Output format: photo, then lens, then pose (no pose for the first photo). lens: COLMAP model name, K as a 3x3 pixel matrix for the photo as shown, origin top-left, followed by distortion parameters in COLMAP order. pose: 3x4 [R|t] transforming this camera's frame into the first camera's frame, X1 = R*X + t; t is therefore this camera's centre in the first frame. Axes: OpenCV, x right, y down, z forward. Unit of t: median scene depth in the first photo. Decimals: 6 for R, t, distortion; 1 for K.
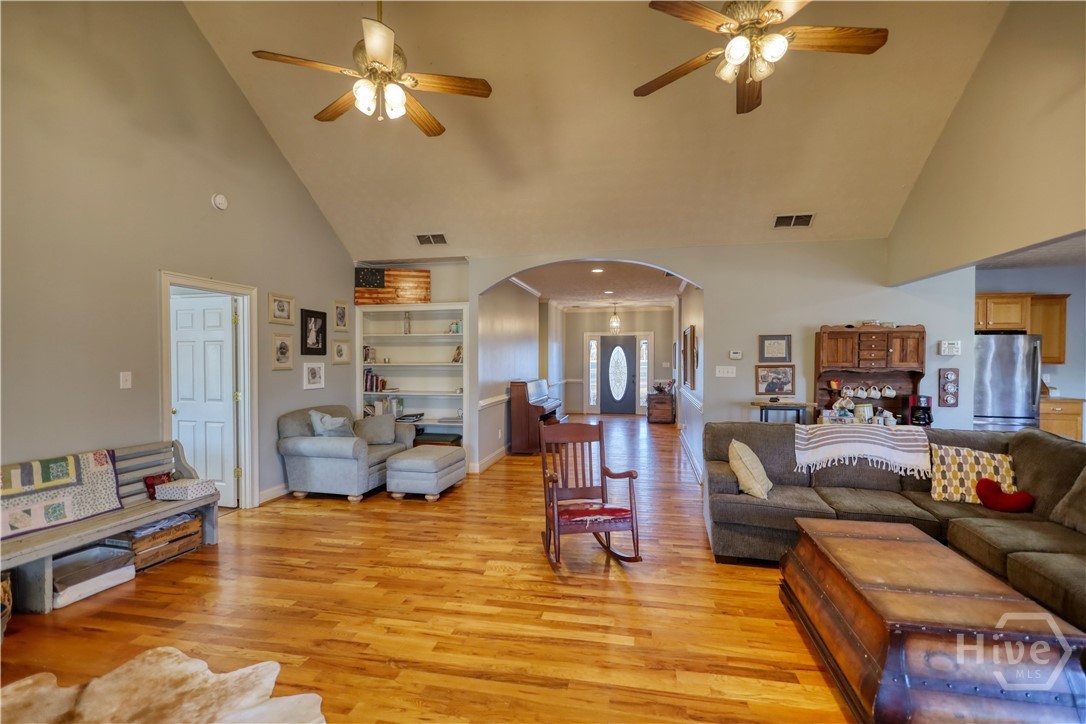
lens RADIAL K [[503.7, 0, 539.1], [0, 503.7, 369.5], [0, 0, 1]] dist [-0.002570, 0.000222]
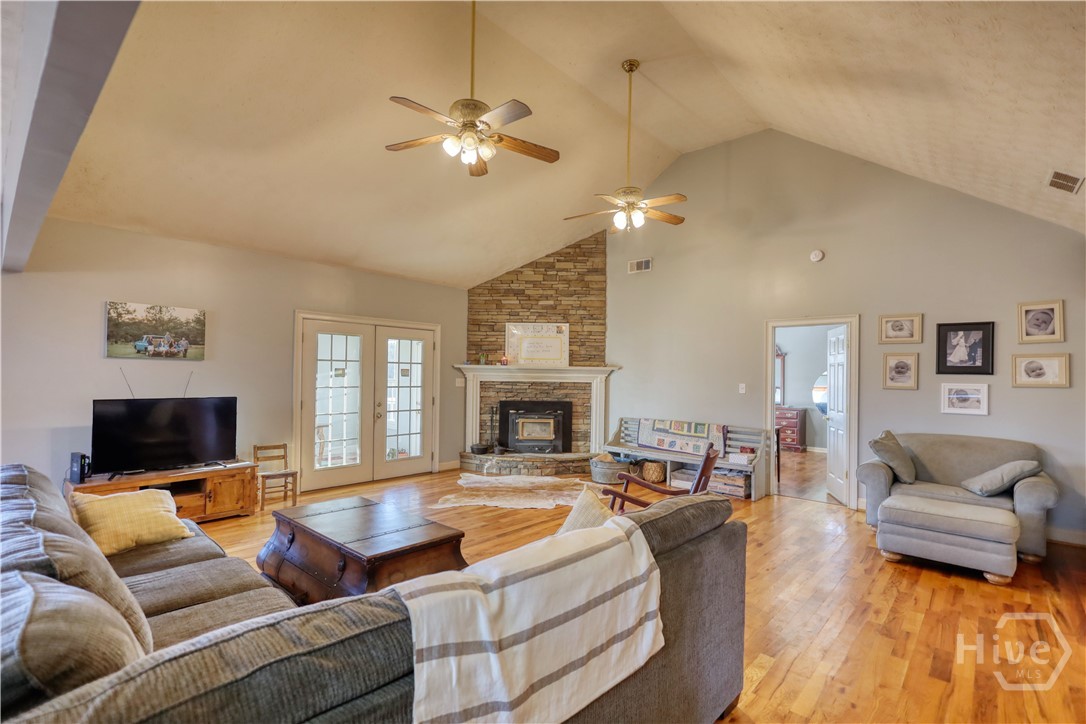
lens RADIAL K [[503.7, 0, 544.5], [0, 503.7, 367.1], [0, 0, 1]] dist [-0.002570, 0.000222]
pose [[-0.494150, -0.021511, -0.869111, 0.647880], [-0.034756, 0.999383, -0.004974, -0.012491], [0.868682, 0.027748, -0.494593, 0.807462]]
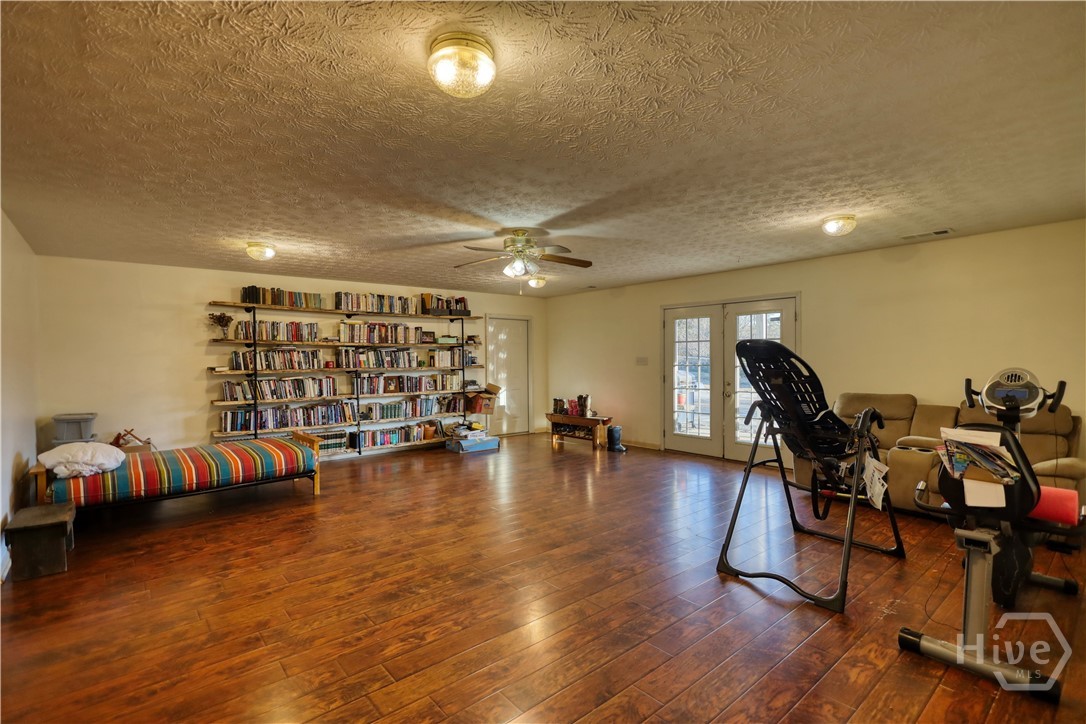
lens RADIAL K [[503.7, 0, 545.6], [0, 503.7, 357.5], [0, 0, 1]] dist [-0.002570, 0.000222]
pose [[-0.789559, 0.001419, 0.613673, -0.523918], [0.016106, 0.999701, 0.018410, -0.005768], [-0.613463, 0.024419, -0.789346, 1.059751]]
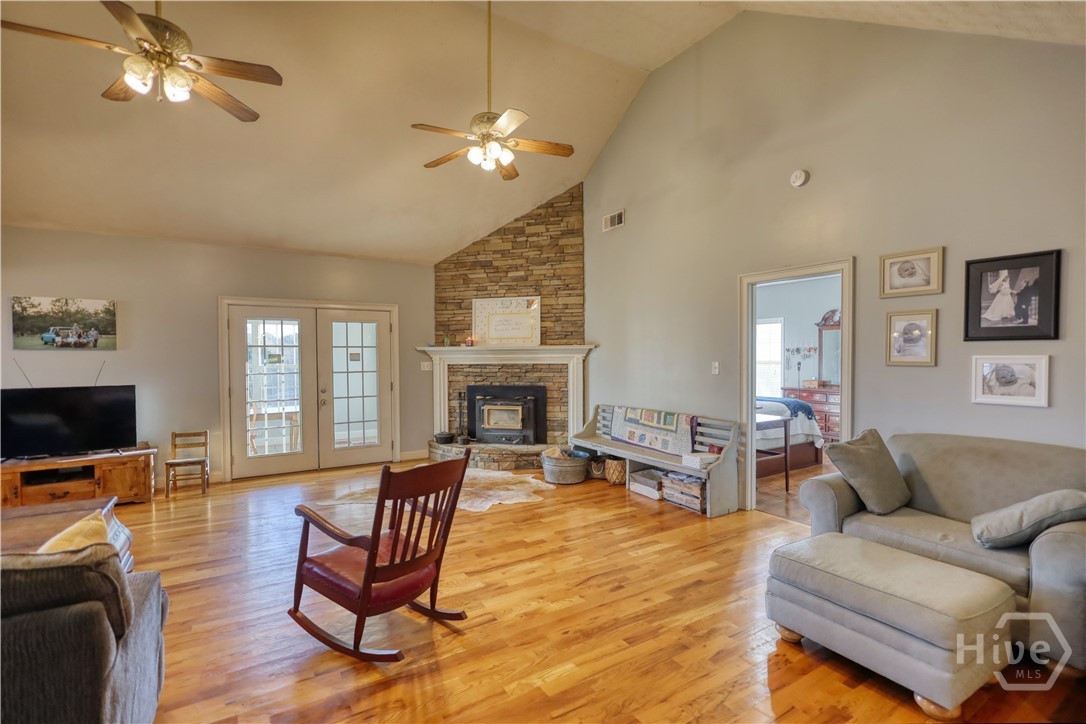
lens RADIAL K [[503.7, 0, 549.0], [0, 503.7, 365.9], [0, 0, 1]] dist [-0.002570, 0.000222]
pose [[-0.711799, 0.018084, -0.702150, 0.260482], [-0.008632, 0.999368, 0.034490, -0.016430], [0.702330, 0.030611, -0.711193, 1.041579]]
